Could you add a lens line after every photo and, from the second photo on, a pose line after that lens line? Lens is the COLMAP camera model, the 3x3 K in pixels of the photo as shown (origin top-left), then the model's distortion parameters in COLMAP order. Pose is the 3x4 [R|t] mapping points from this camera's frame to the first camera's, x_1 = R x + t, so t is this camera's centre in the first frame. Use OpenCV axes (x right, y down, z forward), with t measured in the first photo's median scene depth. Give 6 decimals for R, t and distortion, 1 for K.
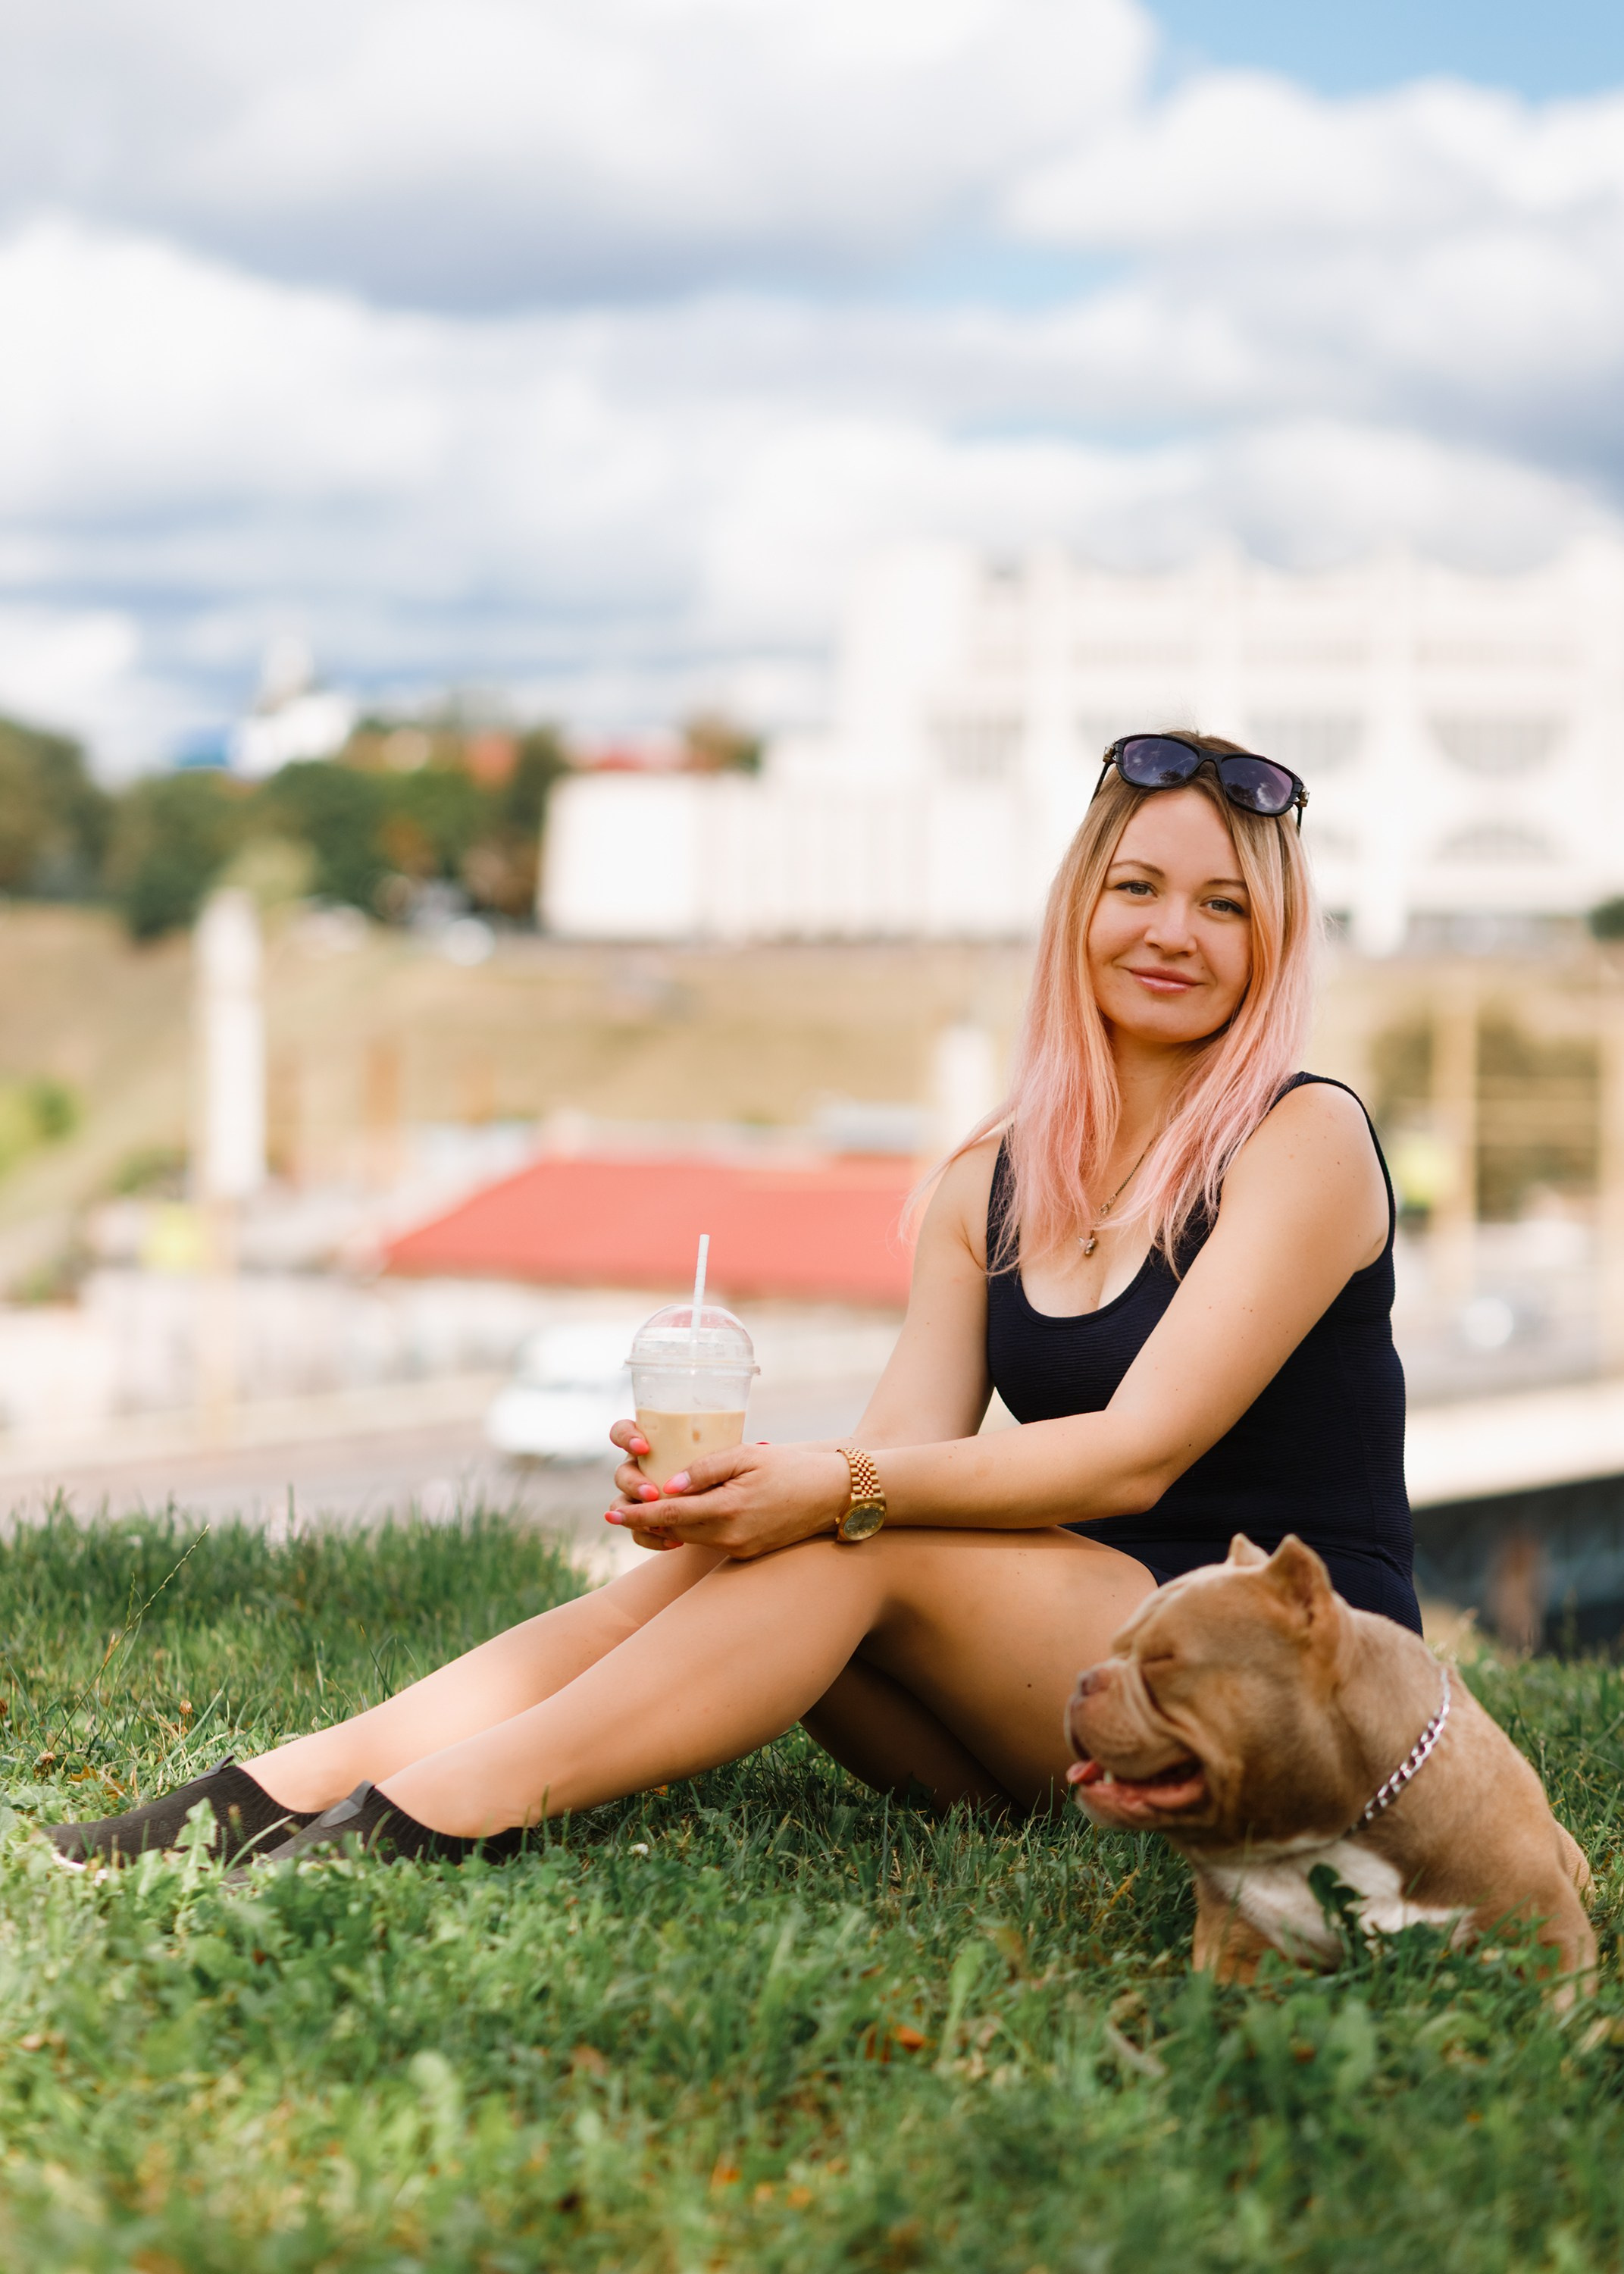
lens RADIAL K [[6519.8, 0, 800.2], [0, 6519.8, 1111.5], [0, 0, 1]] dist [0.948438, 0.000000]
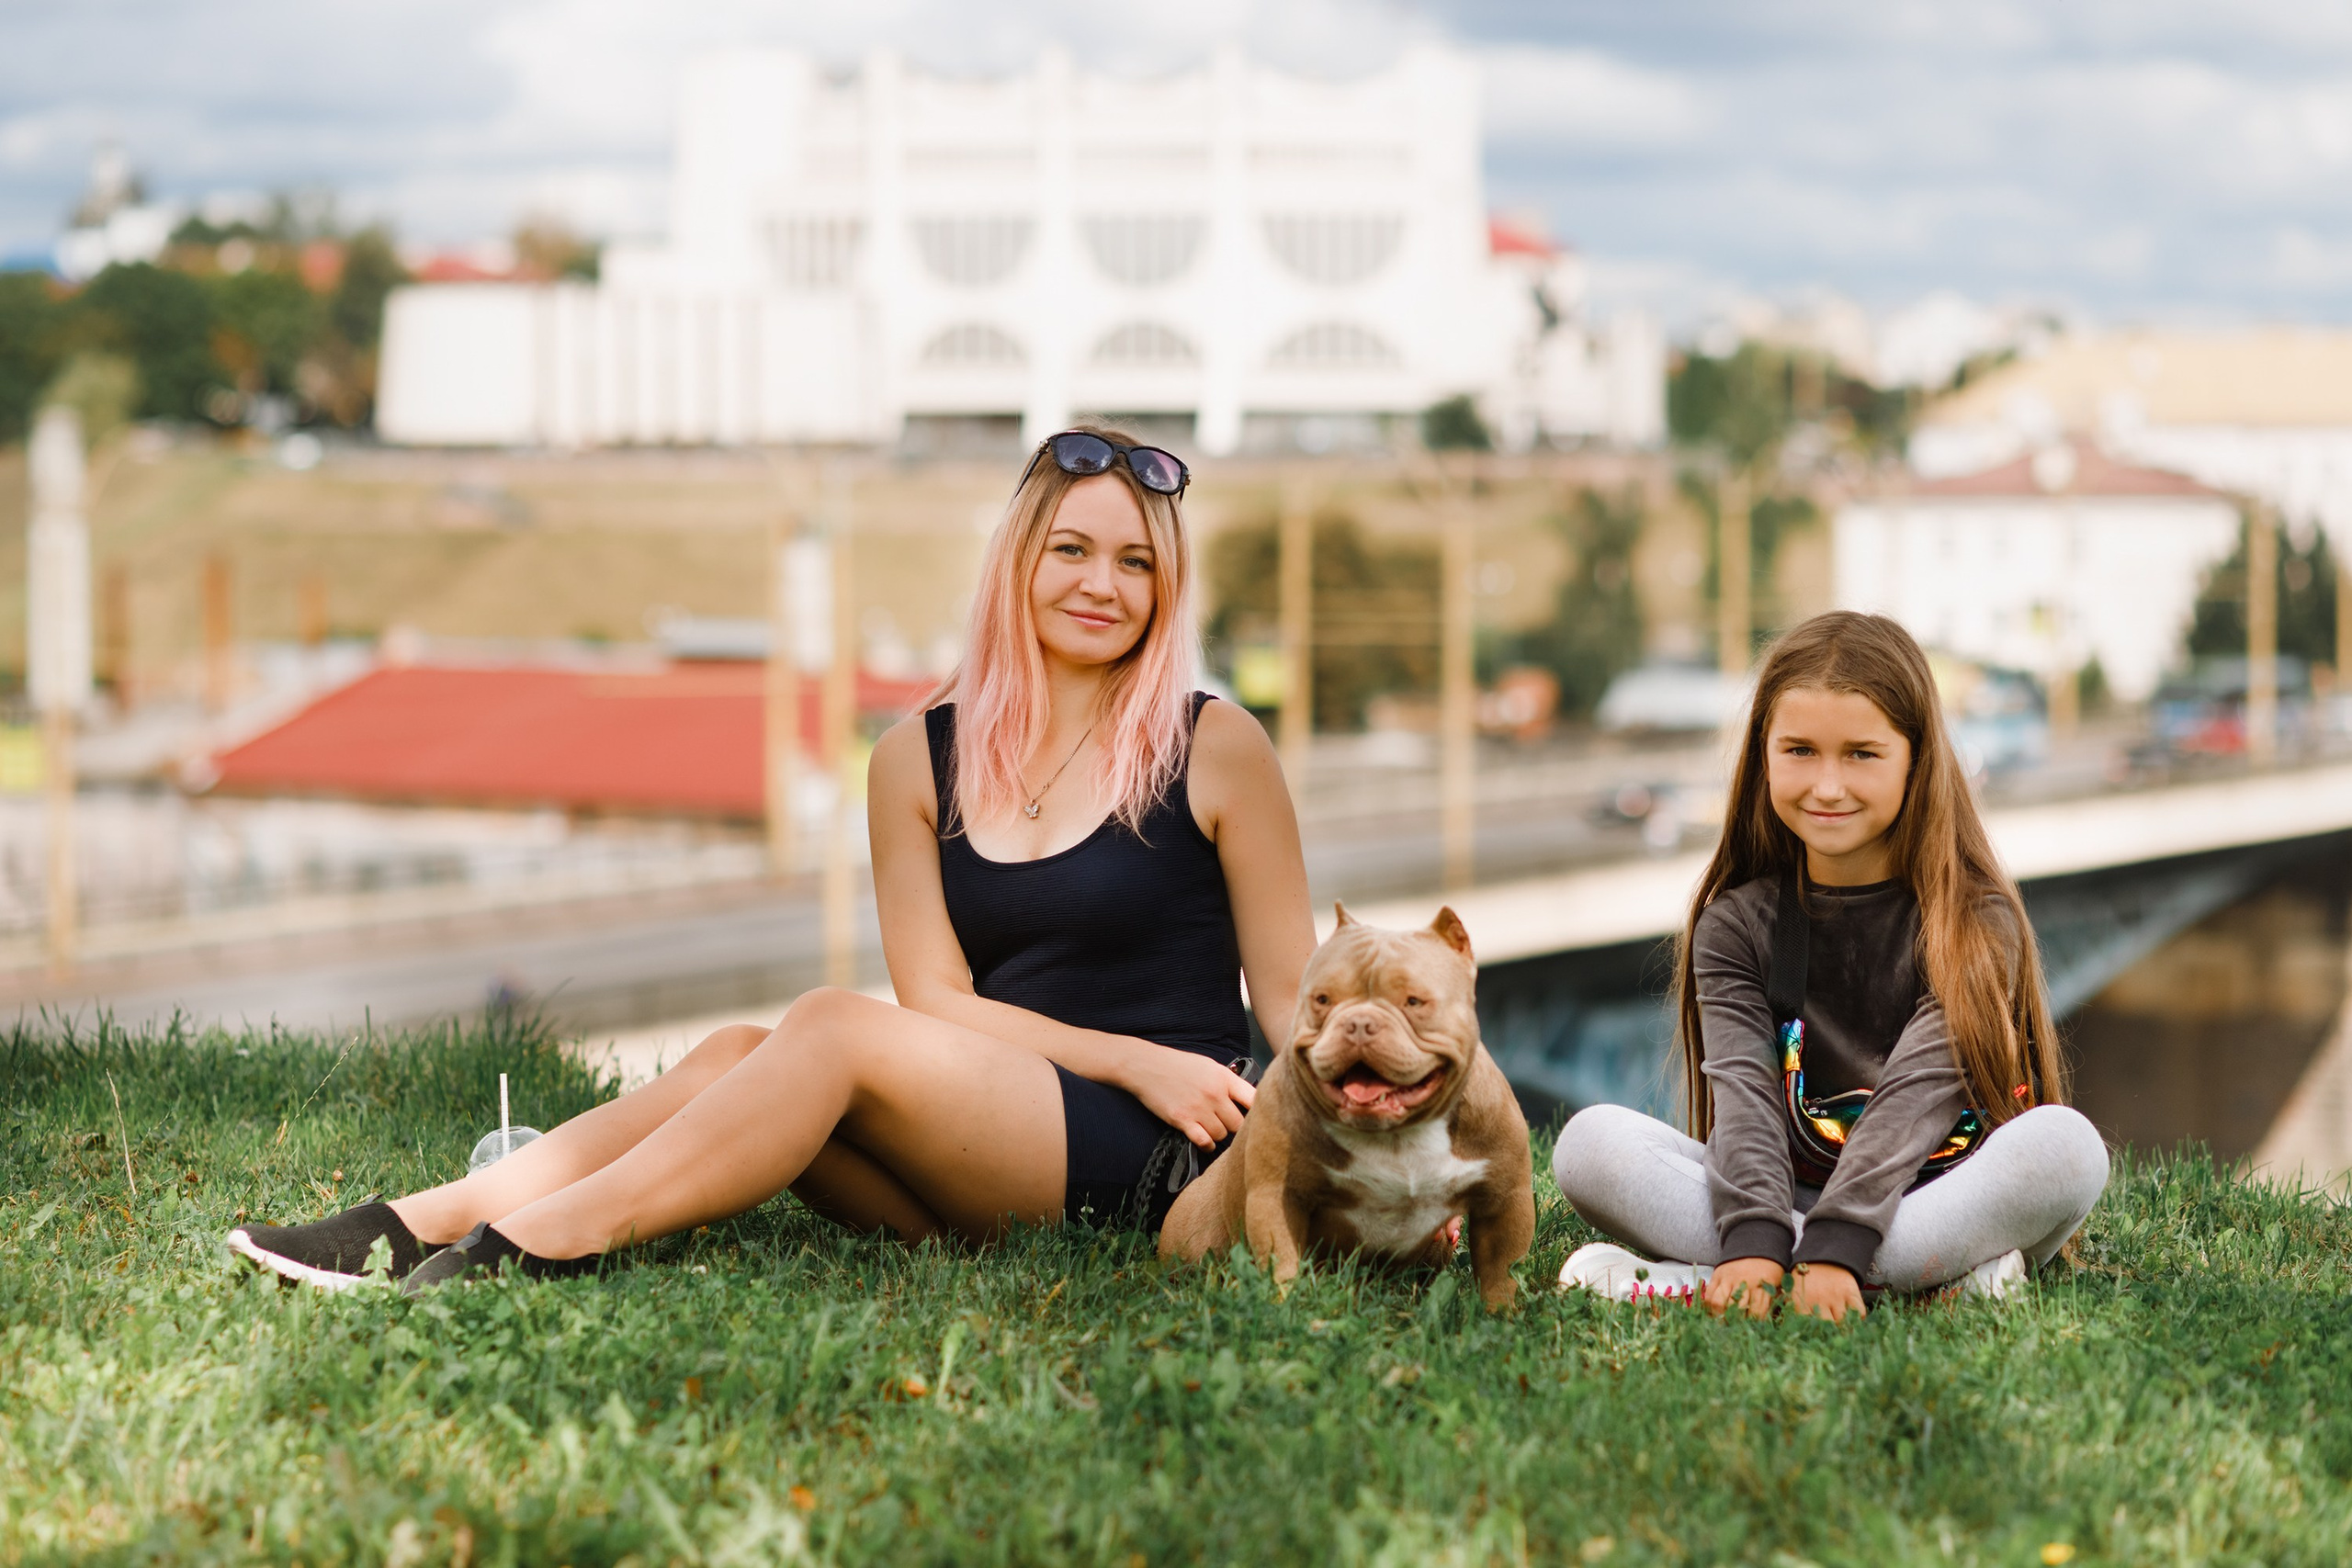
lens RADIAL K [[6628.7, 0, 1176.8], [0, 6628.7, 783.9], [0, 0, 1]] dist [0.244820, 0.000000]
pose [[0.996622, -0.013506, 0.081006, -0.032636], [0.011437, 0.999598, 0.025953, -0.017900], [-0.081324, -0.024939, 0.996376, -0.313843]]
